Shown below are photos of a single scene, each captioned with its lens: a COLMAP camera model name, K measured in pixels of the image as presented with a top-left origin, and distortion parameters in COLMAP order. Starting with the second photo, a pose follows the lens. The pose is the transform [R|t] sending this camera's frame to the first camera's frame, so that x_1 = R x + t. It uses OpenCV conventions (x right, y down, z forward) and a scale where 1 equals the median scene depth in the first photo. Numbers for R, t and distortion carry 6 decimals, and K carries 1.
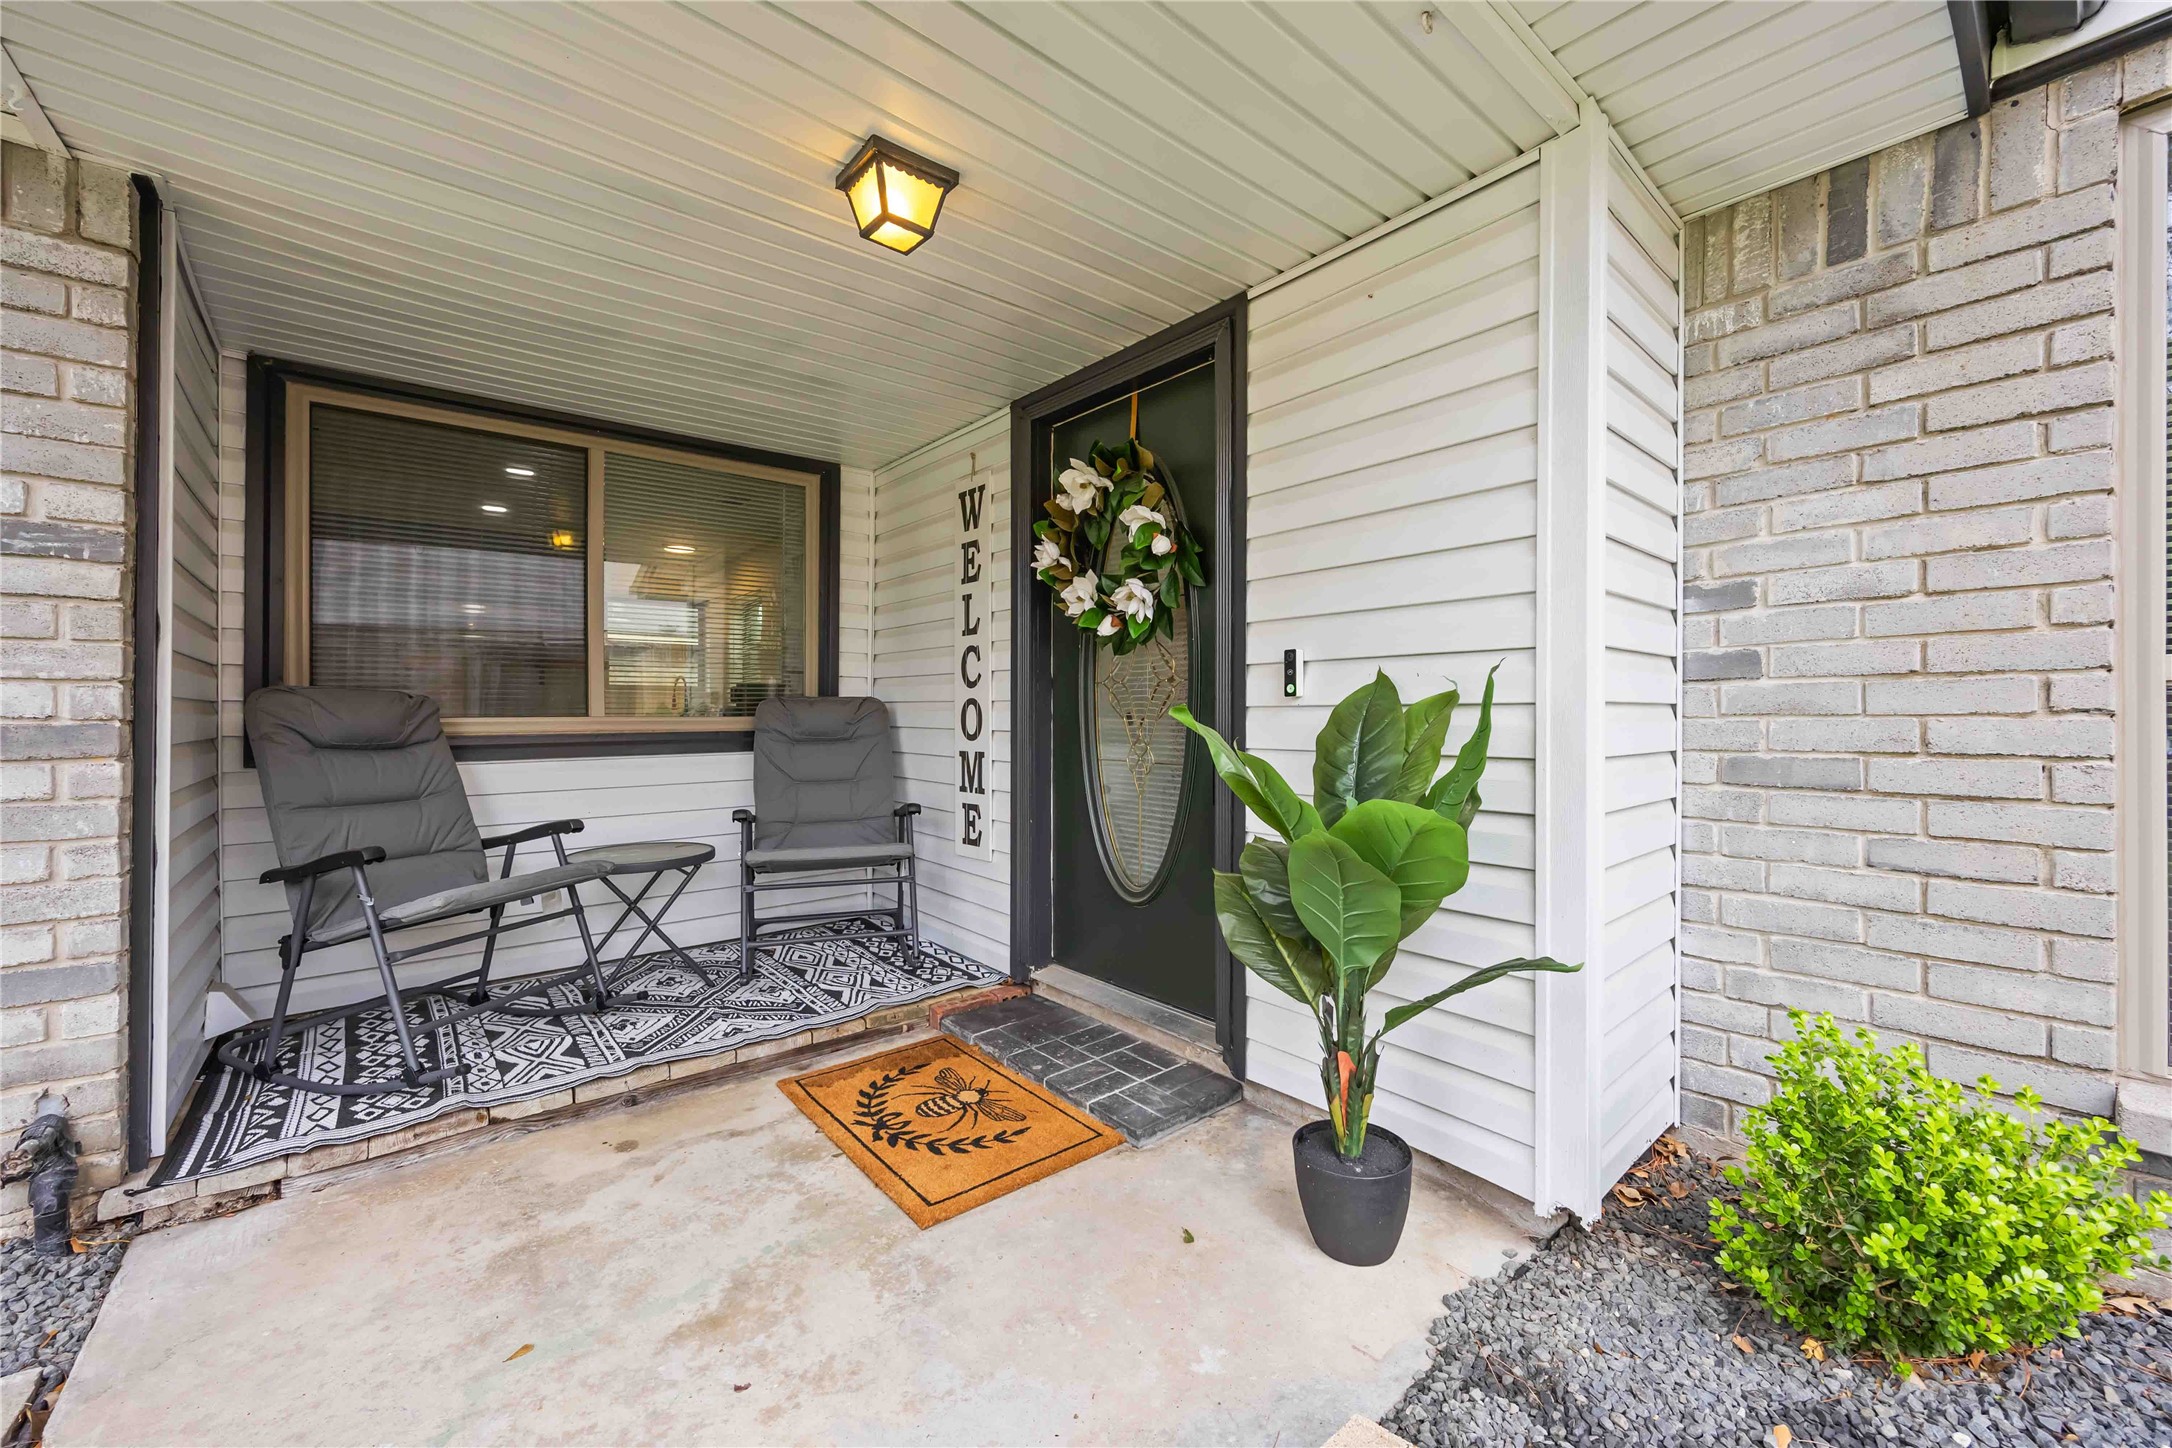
lens RADIAL K [[830.0, 0, 1091.8], [0, 830.0, 717.6], [0, 0, 1]] dist [-0.000710, 0.000323]
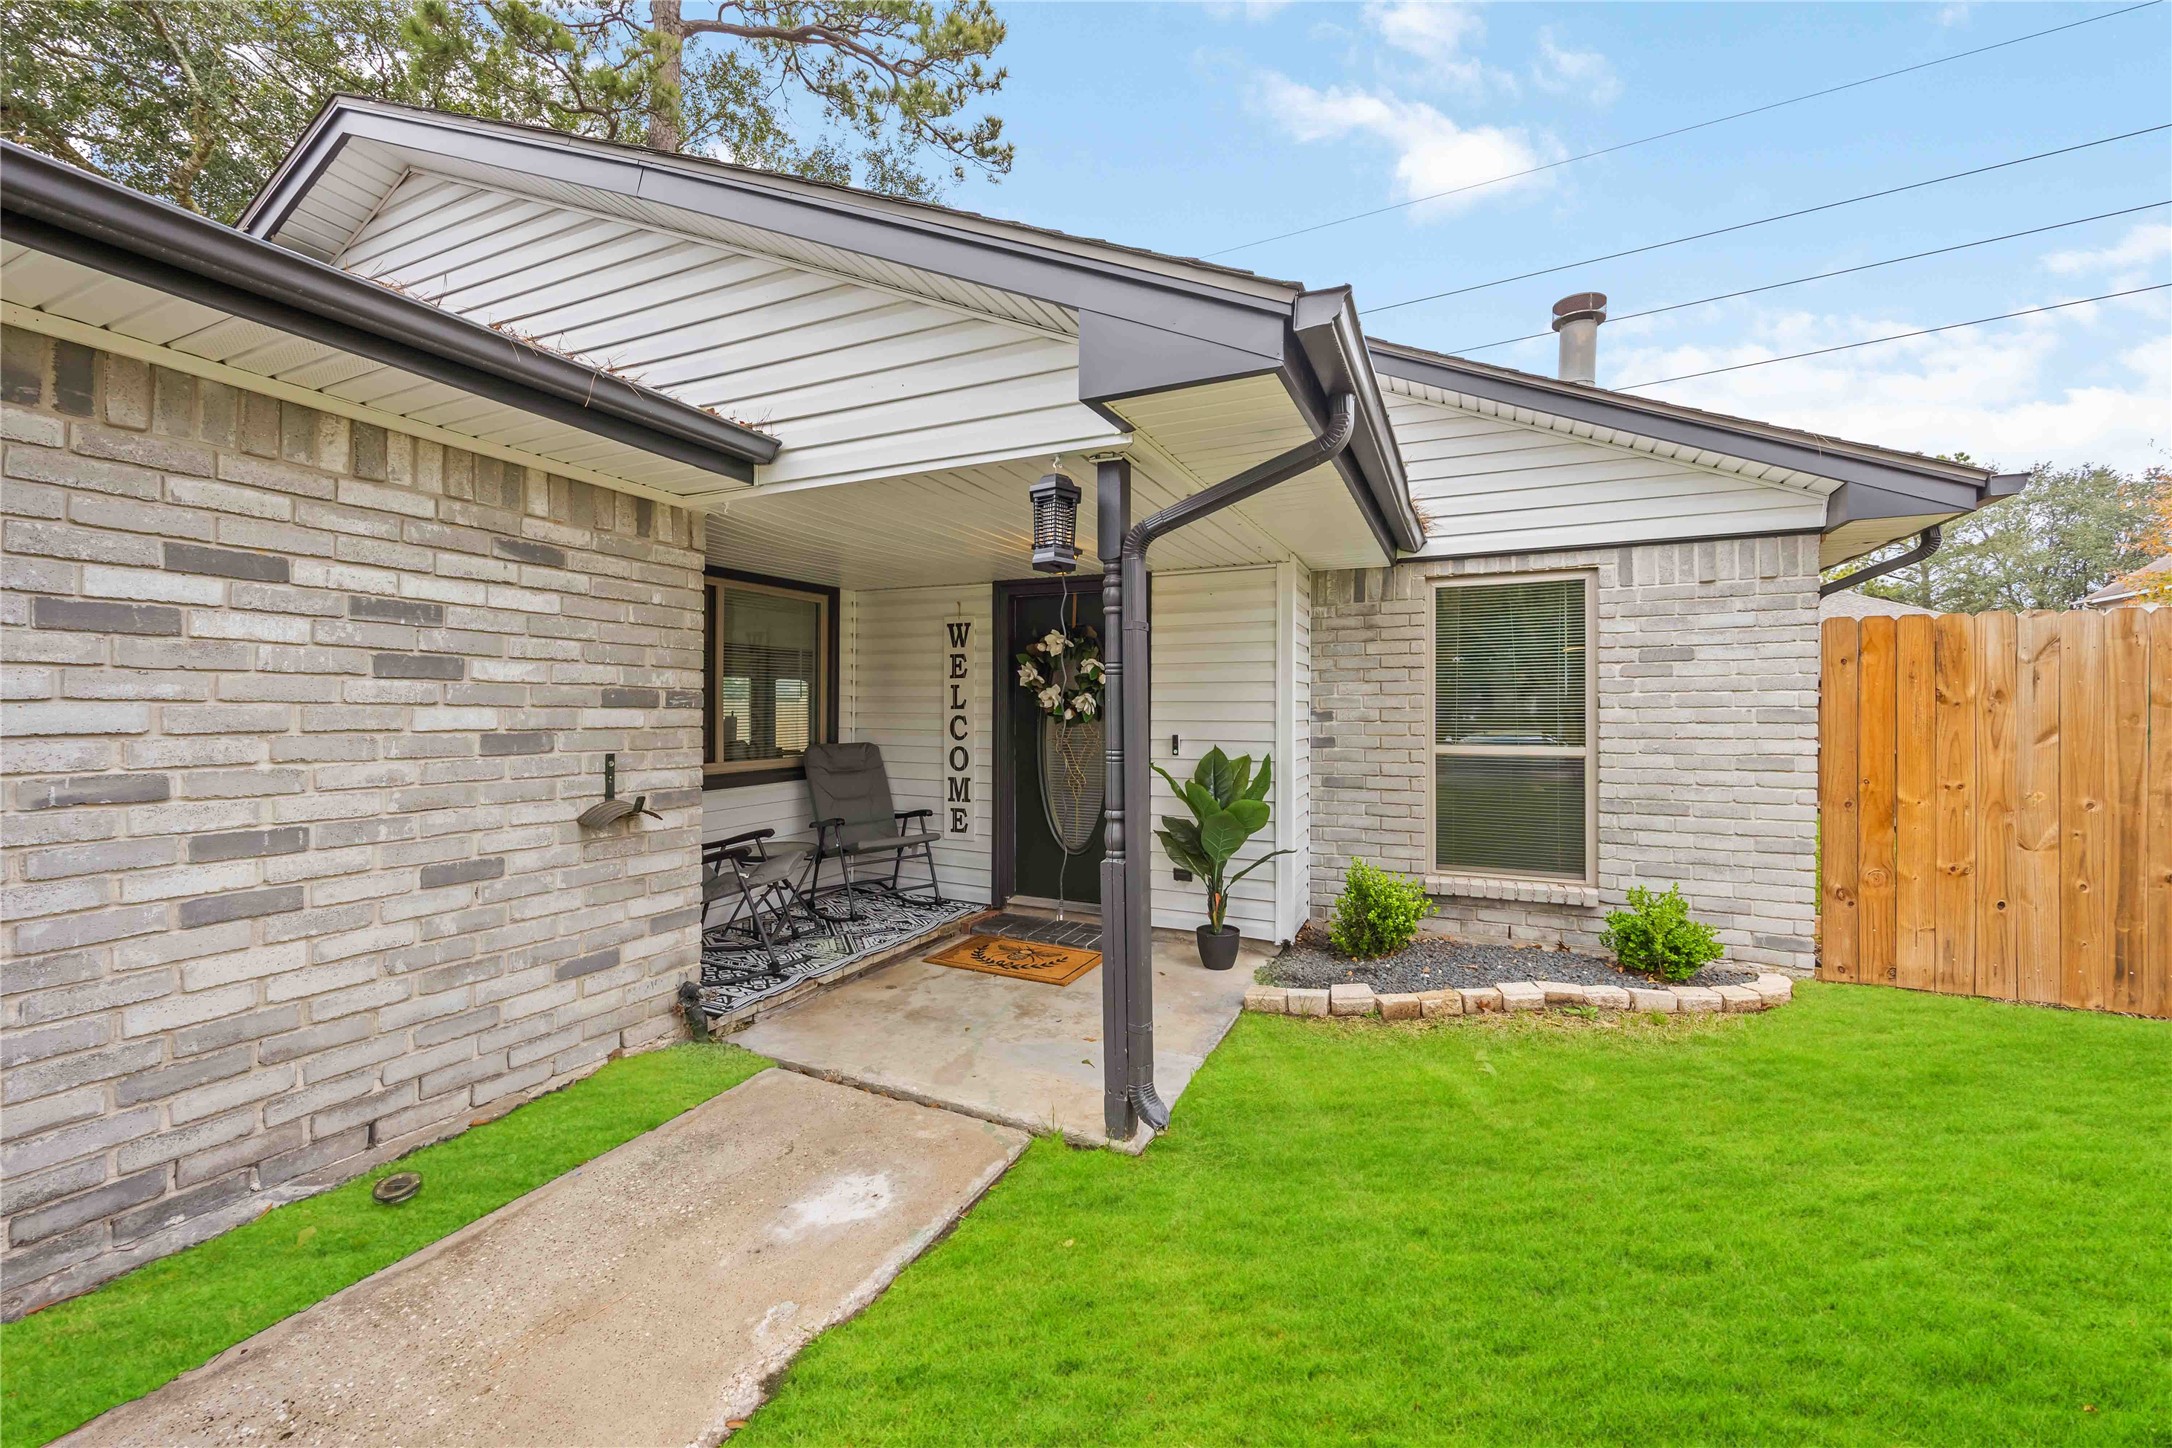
lens RADIAL K [[830.0, 0, 1071.4], [0, 830.0, 703.6], [0, 0, 1]] dist [-0.000710, 0.000323]
pose [[0.910412, 0.003933, 0.413684, -0.954036], [-0.000949, 0.999972, -0.007420, -0.146571], [-0.413702, 0.006363, 0.910390, -0.964722]]
